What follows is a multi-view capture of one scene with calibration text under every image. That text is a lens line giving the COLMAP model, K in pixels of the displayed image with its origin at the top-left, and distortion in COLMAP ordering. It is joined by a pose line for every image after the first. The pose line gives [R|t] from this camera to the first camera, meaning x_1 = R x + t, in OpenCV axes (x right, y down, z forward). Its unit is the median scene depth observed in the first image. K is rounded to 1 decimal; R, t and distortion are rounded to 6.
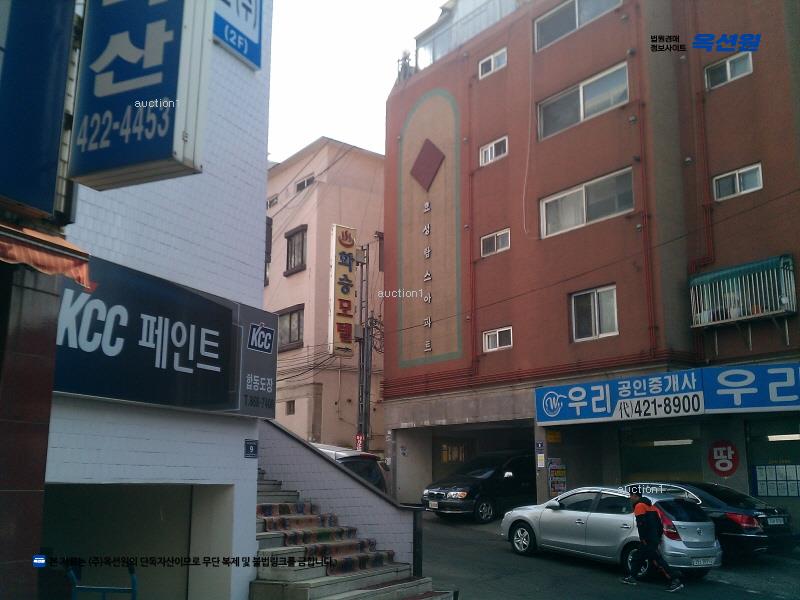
lens RADIAL K [[901.8, 0, 400.0], [0, 901.8, 300.0], [0, 0, 1]] dist [0.137289, -0.371038]
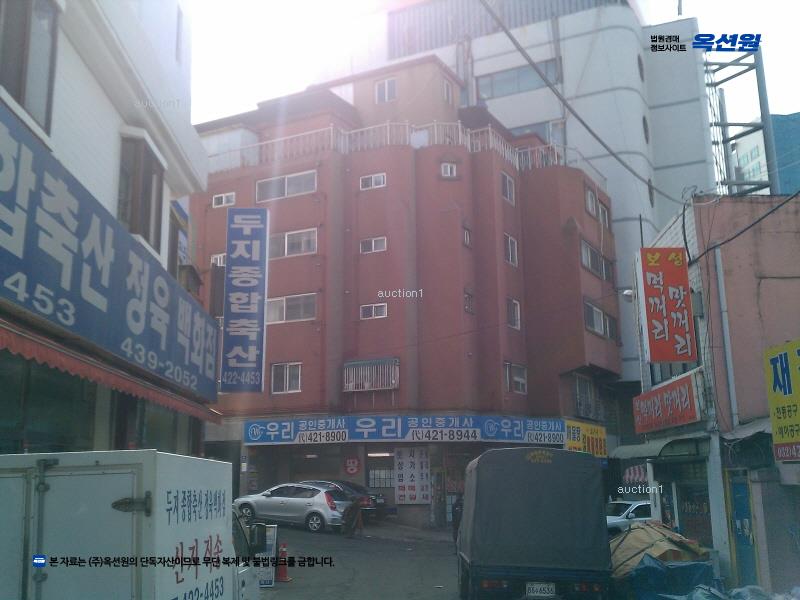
lens RADIAL K [[901.8, 0, 400.0], [0, 901.8, 300.0], [0, 0, 1]] dist [0.137289, -0.371038]
pose [[0.901178, 0.080170, 0.425971, -0.335486], [-0.083350, 0.996457, -0.011205, -0.134316], [-0.425361, -0.025407, 0.904667, -0.615447]]
